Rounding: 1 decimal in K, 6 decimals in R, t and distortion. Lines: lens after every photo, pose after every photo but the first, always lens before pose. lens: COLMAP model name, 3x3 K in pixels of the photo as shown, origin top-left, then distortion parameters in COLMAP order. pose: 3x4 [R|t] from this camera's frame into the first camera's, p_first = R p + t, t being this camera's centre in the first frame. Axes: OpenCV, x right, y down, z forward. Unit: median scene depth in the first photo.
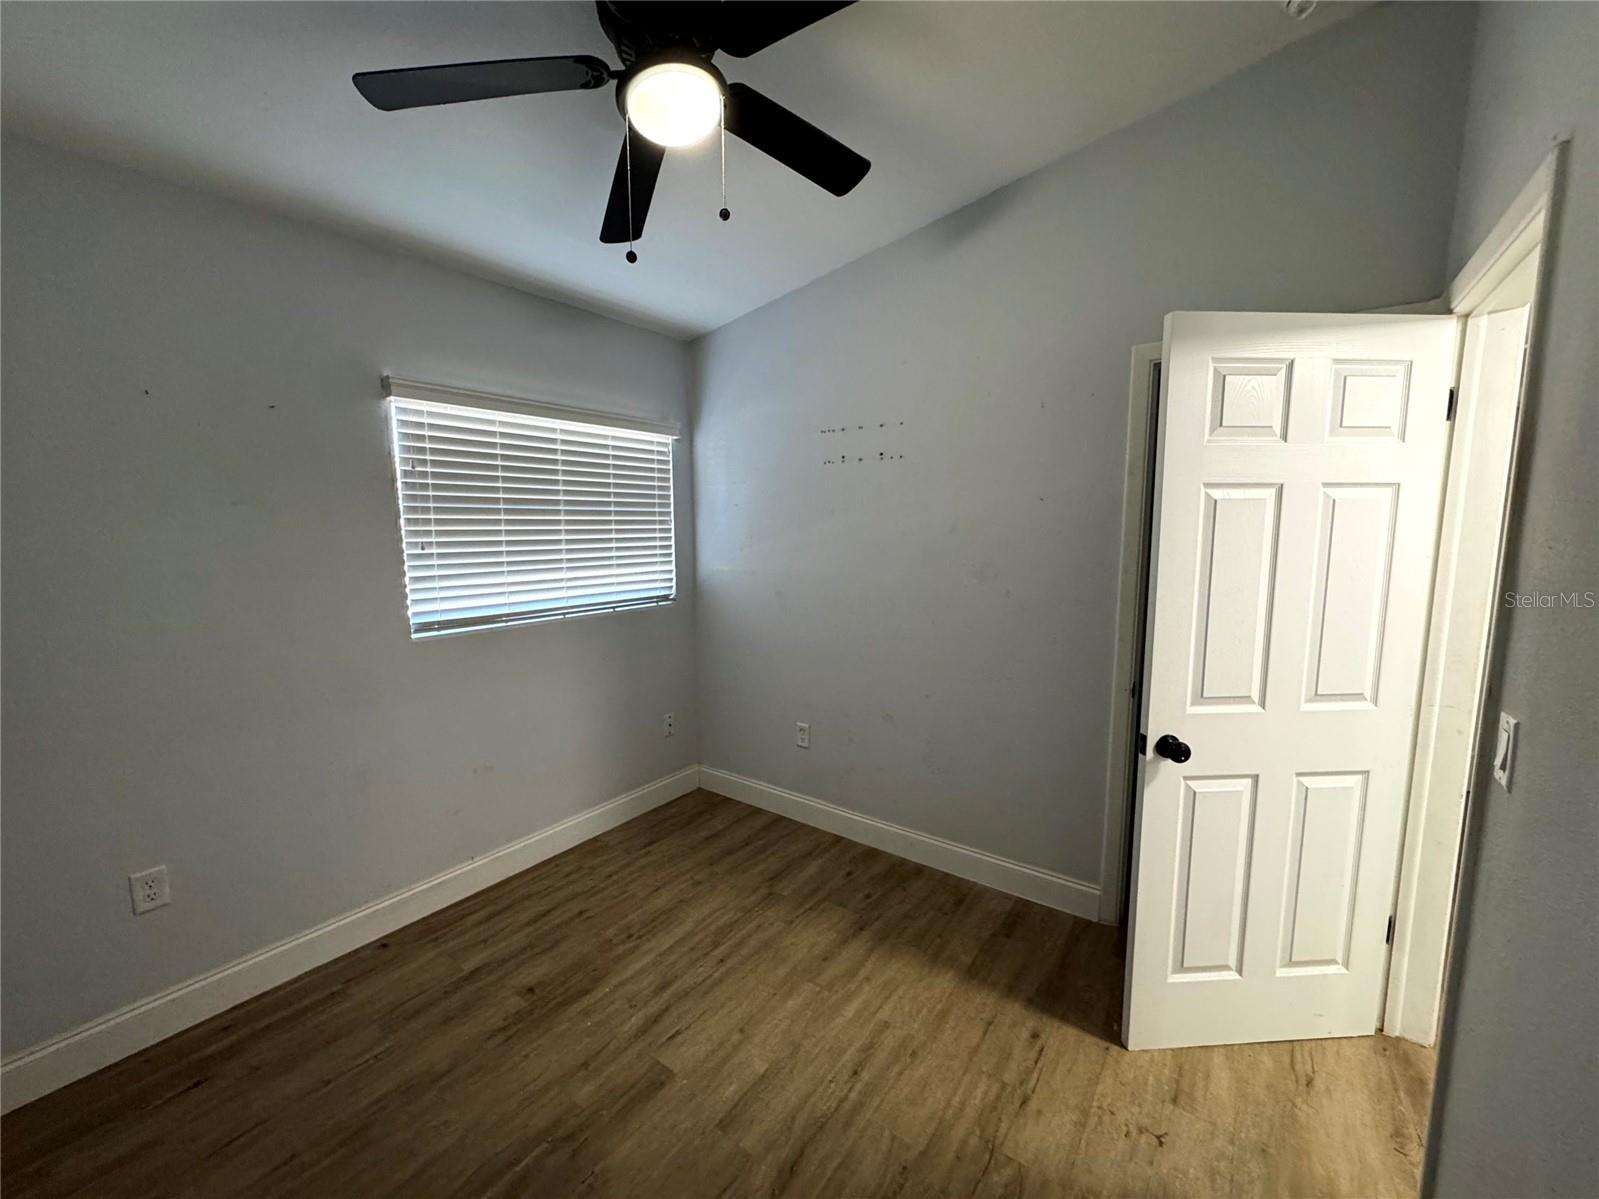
lens RADIAL K [[640.0, 0, 803.6], [0, 640.0, 600.2], [0, 0, 1]] dist [-0.006666, 0.000958]
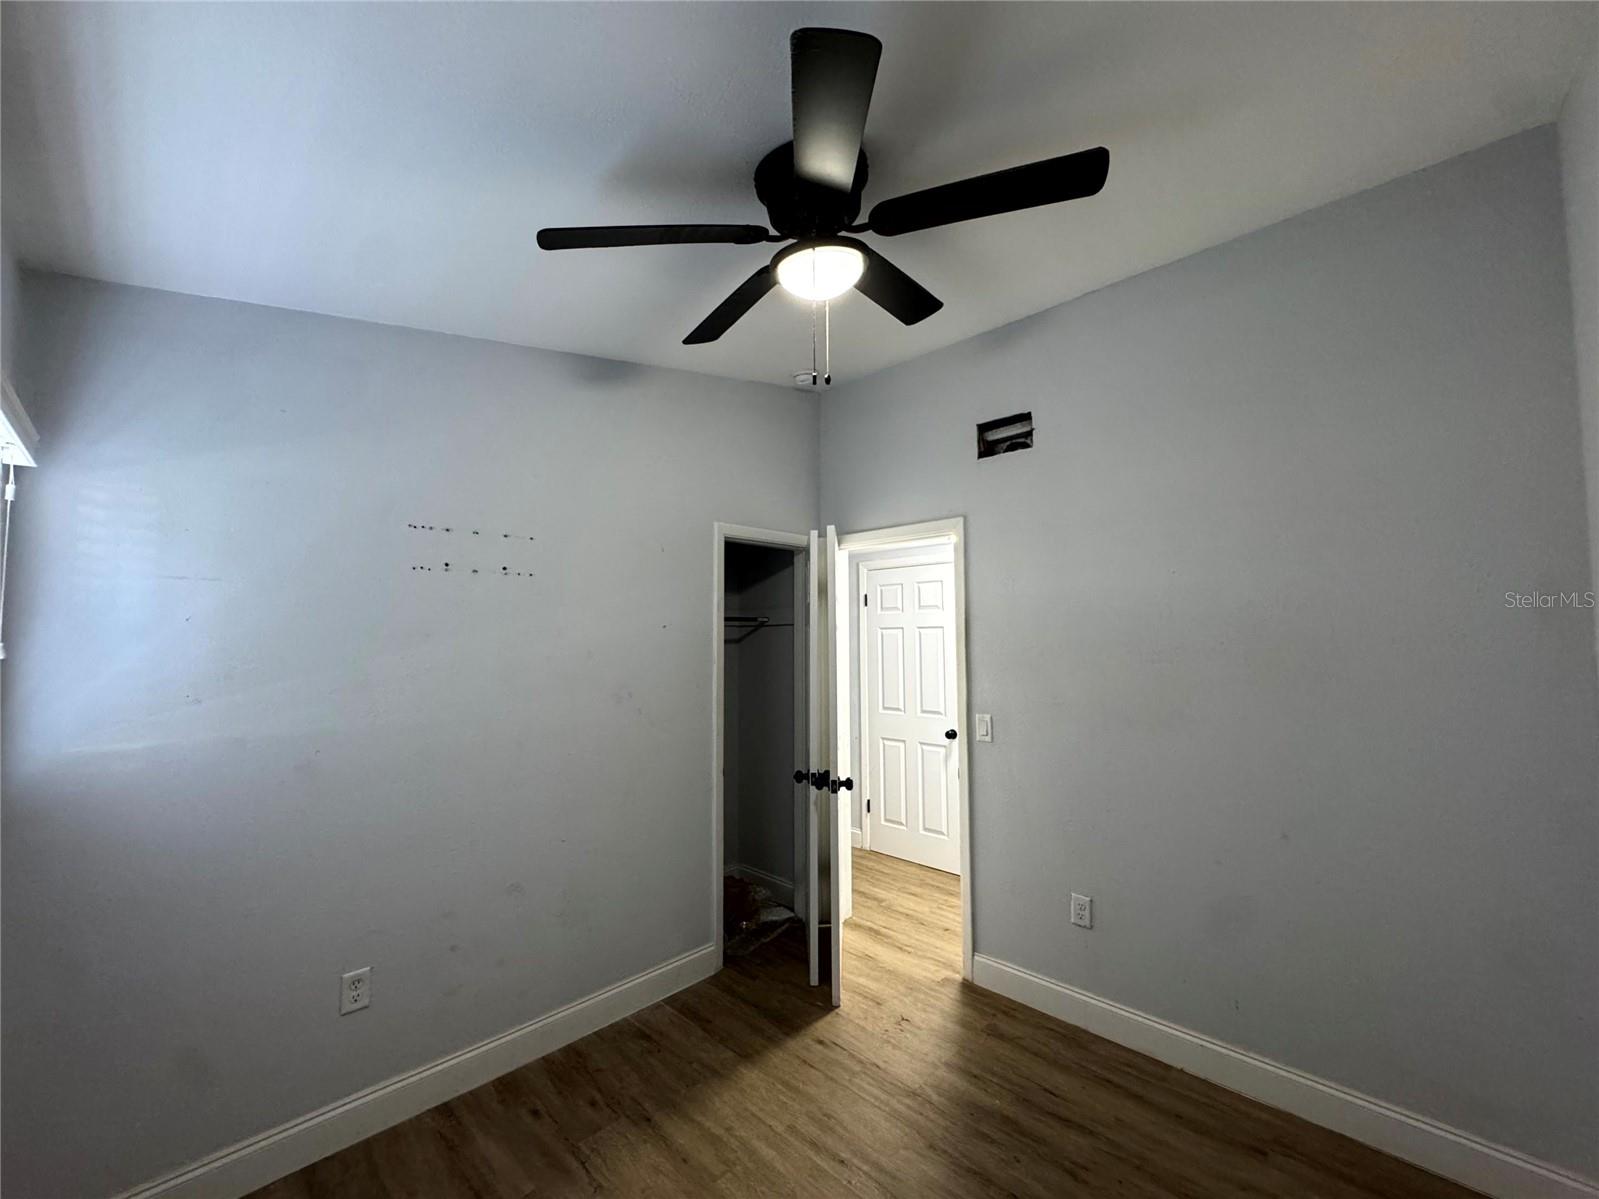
lens RADIAL K [[640.0, 0, 802.0], [0, 640.0, 596.2], [0, 0, 1]] dist [-0.006666, 0.000958]
pose [[0.142152, 0.063109, 0.987831, -0.828303], [0.122079, 0.989229, -0.080766, -0.094507], [-0.982288, 0.132075, 0.132917, 0.633547]]
